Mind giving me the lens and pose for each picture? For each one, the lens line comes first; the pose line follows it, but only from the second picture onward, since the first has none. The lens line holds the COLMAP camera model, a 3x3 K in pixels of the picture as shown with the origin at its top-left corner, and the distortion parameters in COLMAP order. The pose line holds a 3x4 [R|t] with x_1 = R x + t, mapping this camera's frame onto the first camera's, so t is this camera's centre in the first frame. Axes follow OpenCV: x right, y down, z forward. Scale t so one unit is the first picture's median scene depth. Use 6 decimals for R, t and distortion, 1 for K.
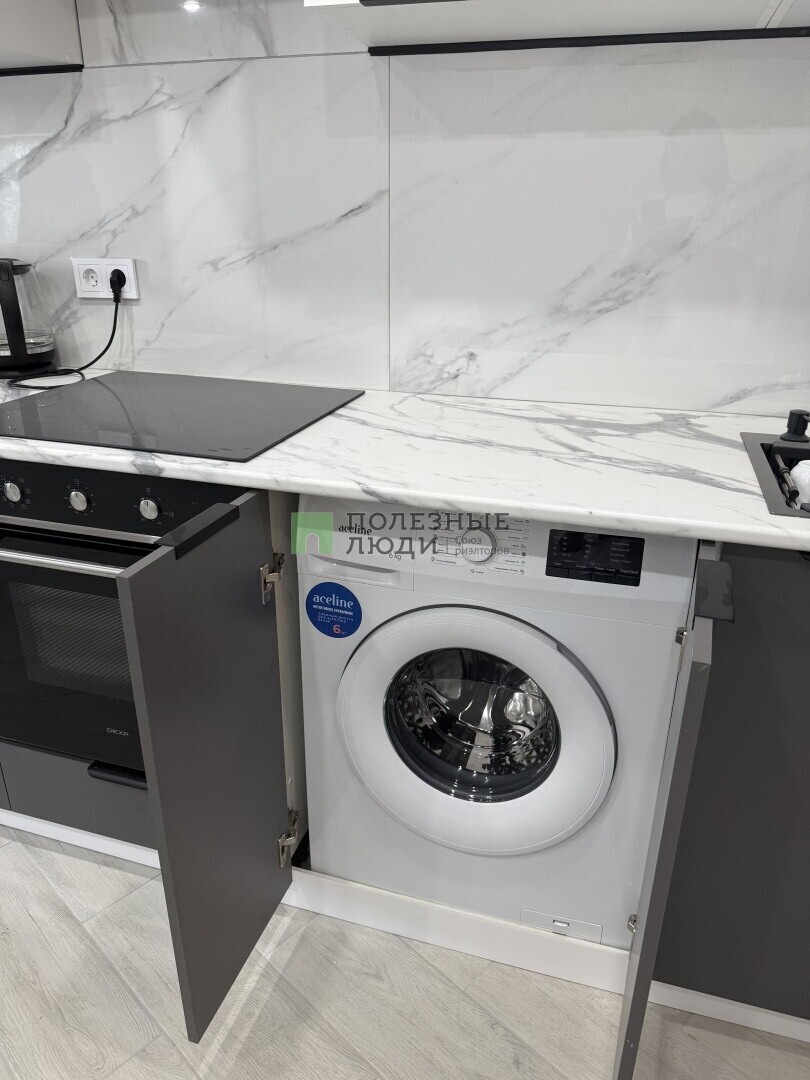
lens RADIAL K [[773.2, 0, 403.5], [0, 773.2, 534.1], [0, 0, 1]] dist [0.034892, -0.044679]
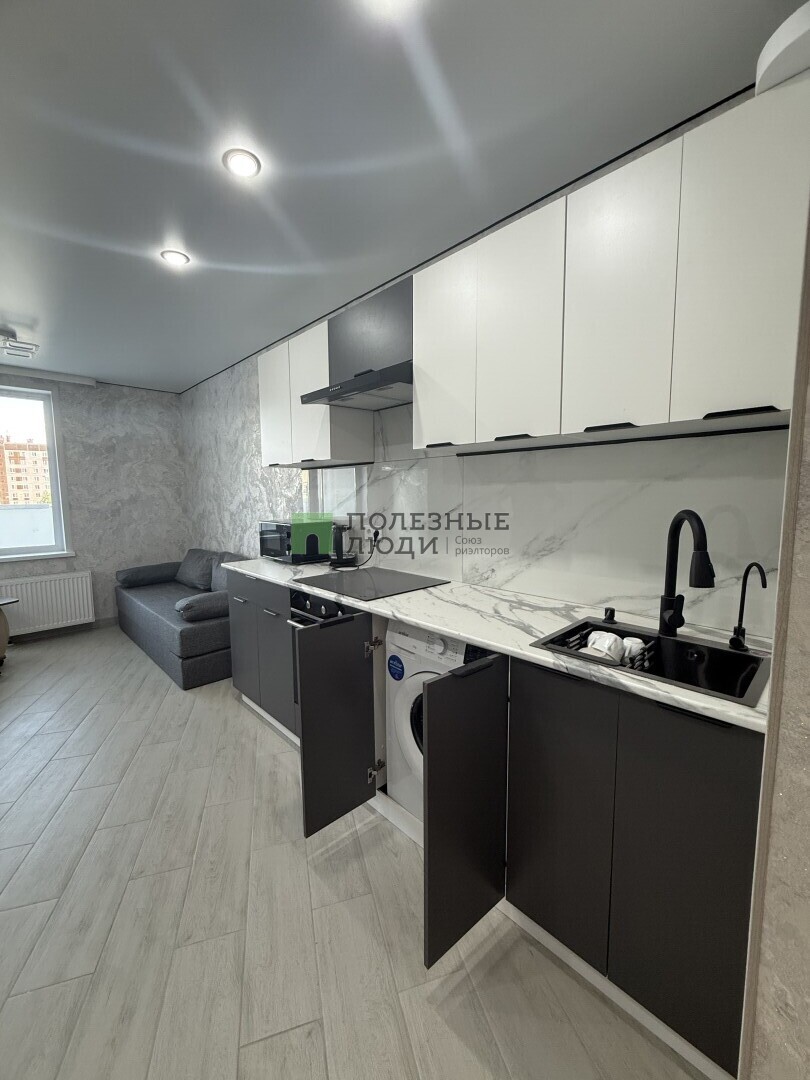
lens RADIAL K [[430.4, 0, 406.1], [0, 430.4, 536.2], [0, 0, 1]] dist [-0.001460, 0.000206]
pose [[0.874966, 0.034852, -0.482928, 0.507441], [-0.173388, 0.953813, -0.245309, 0.027482], [0.452073, 0.298371, 0.840598, -0.214167]]
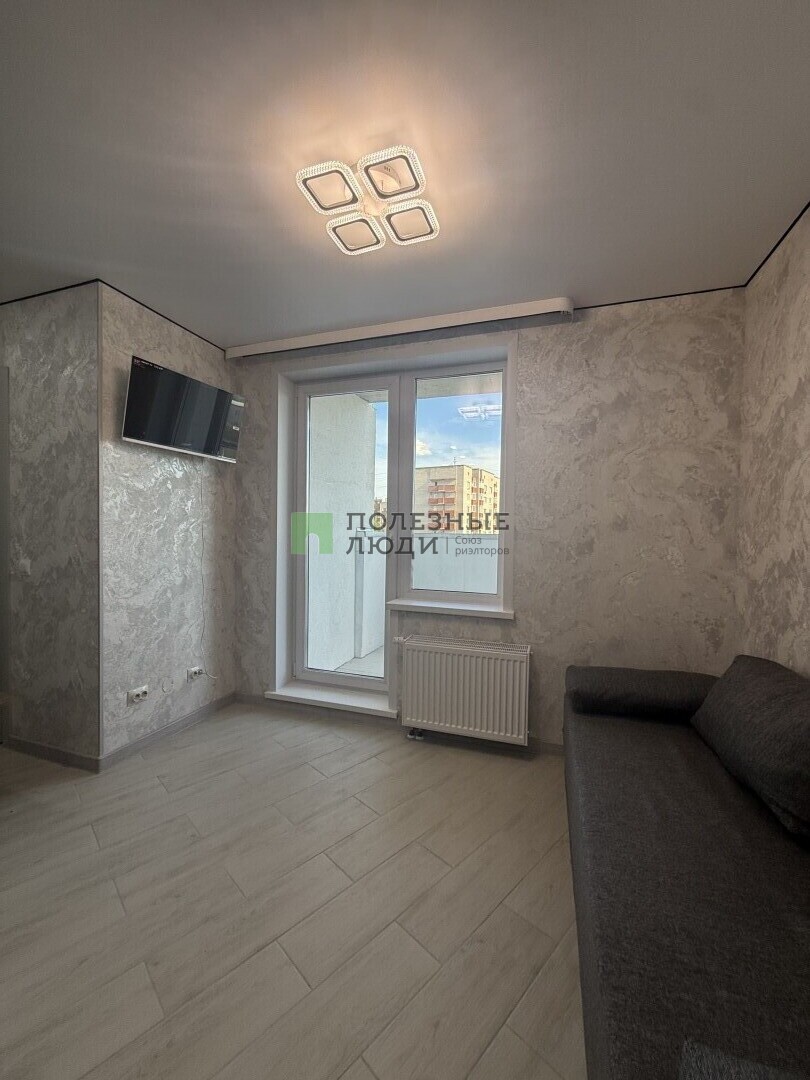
lens RADIAL K [[430.4, 0, 405.2], [0, 430.4, 541.2], [0, 0, 1]] dist [-0.001460, 0.000206]
pose [[-0.029158, 0.014851, -0.999464, -1.172245], [-0.400352, 0.916012, 0.025291, -0.324588], [0.915898, 0.400875, -0.020764, 0.789106]]
